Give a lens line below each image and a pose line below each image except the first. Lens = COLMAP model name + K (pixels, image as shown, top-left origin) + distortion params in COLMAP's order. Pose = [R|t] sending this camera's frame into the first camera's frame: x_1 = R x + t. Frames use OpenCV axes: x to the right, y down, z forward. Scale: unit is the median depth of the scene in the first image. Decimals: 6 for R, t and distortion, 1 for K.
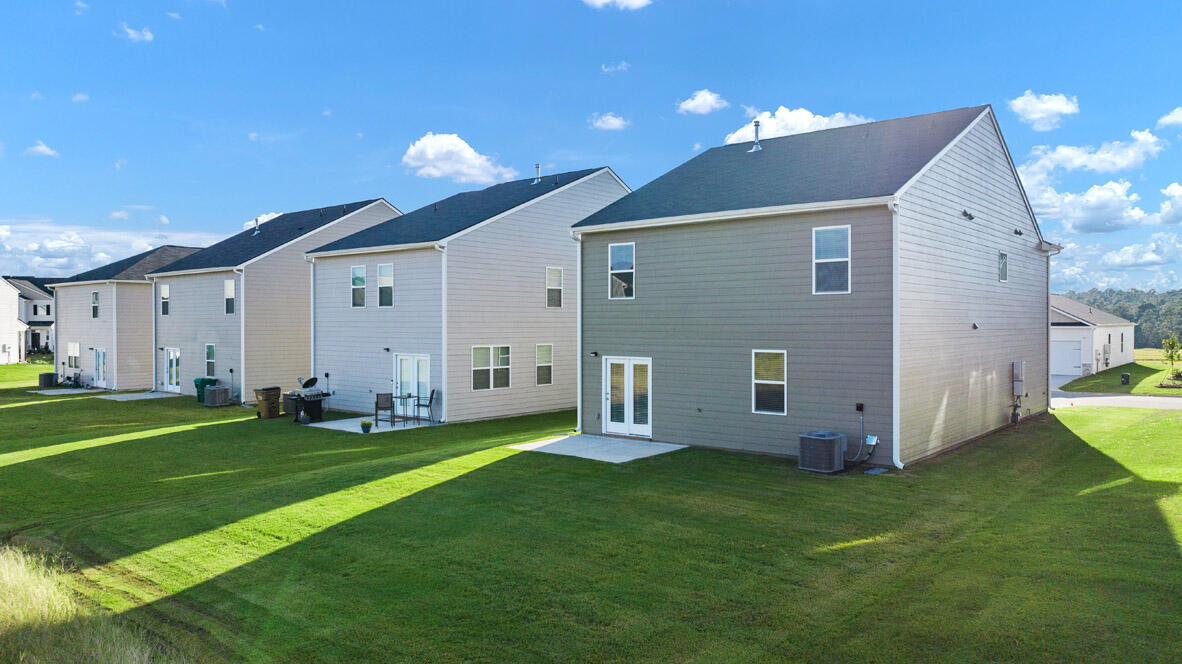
lens RADIAL K [[826.5, 0, 586.2], [0, 826.5, 329.6], [0, 0, 1]] dist [-0.018337, -0.001111]
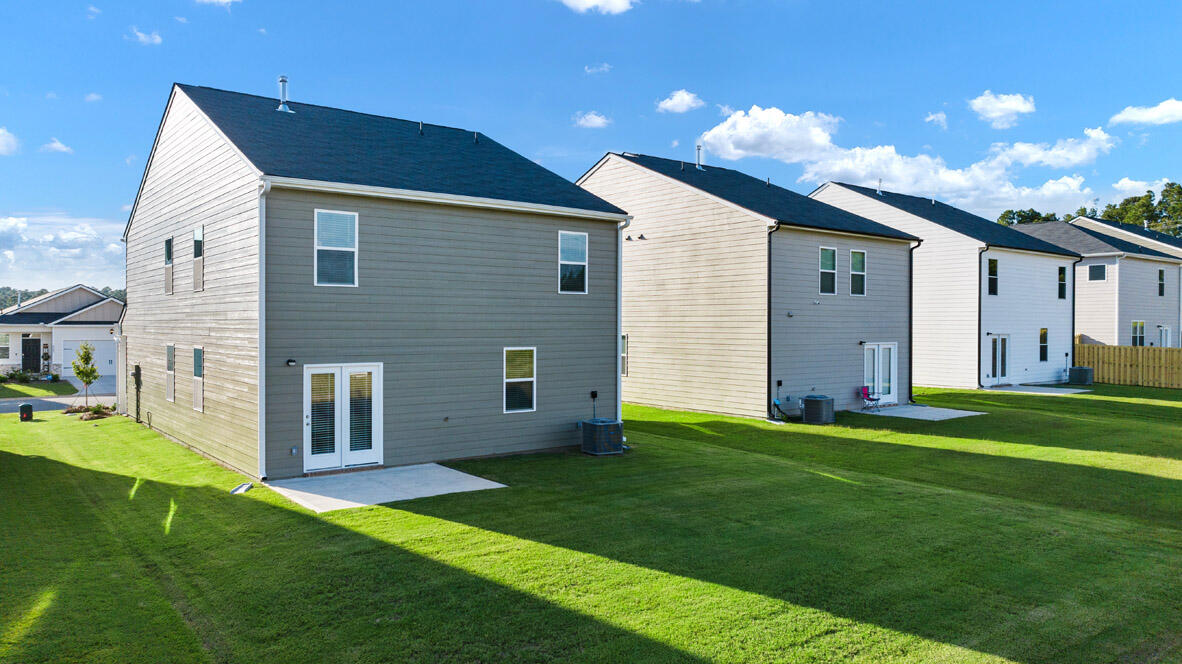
lens RADIAL K [[826.5, 0, 586.2], [0, 826.5, 329.6], [0, 0, 1]] dist [-0.018337, -0.001111]
pose [[0.206411, -0.002338, 0.978463, -0.658417], [0.005216, 0.999986, 0.001289, 0.002308], [-0.978452, 0.004838, 0.206420, 0.648008]]
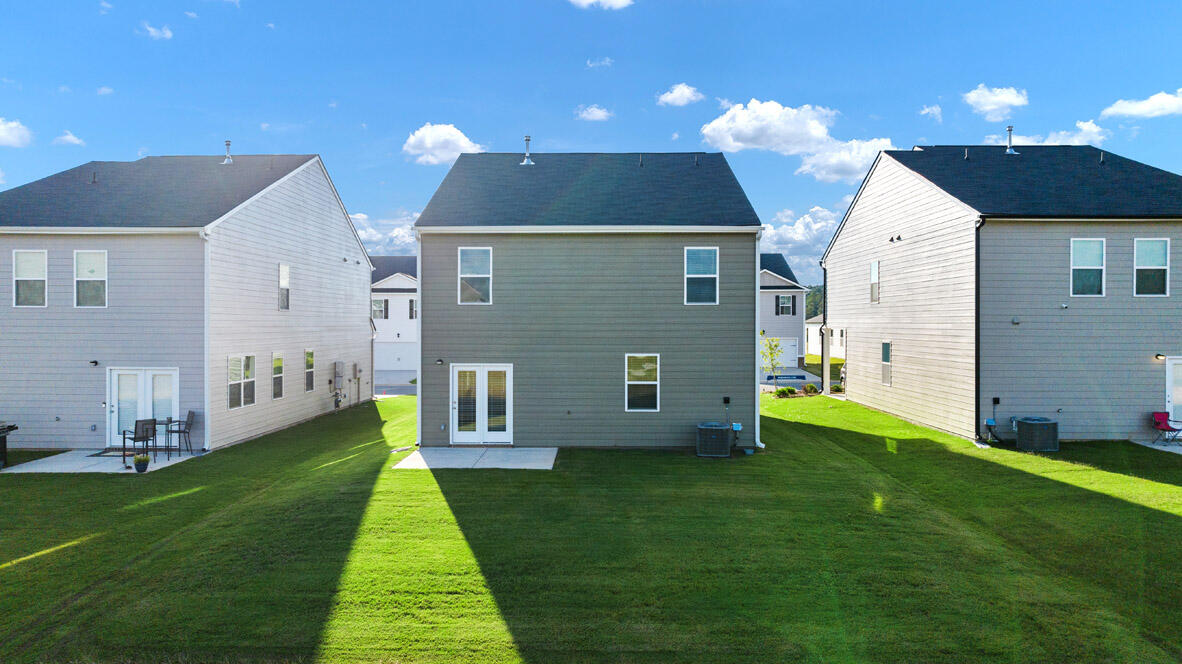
lens RADIAL K [[826.5, 0, 586.2], [0, 826.5, 329.6], [0, 0, 1]] dist [-0.018337, -0.001111]
pose [[0.775713, -0.001120, 0.631084, -0.485652], [0.002434, 0.999996, -0.001216, -0.006047], [-0.631081, 0.002479, 0.775713, 0.167541]]
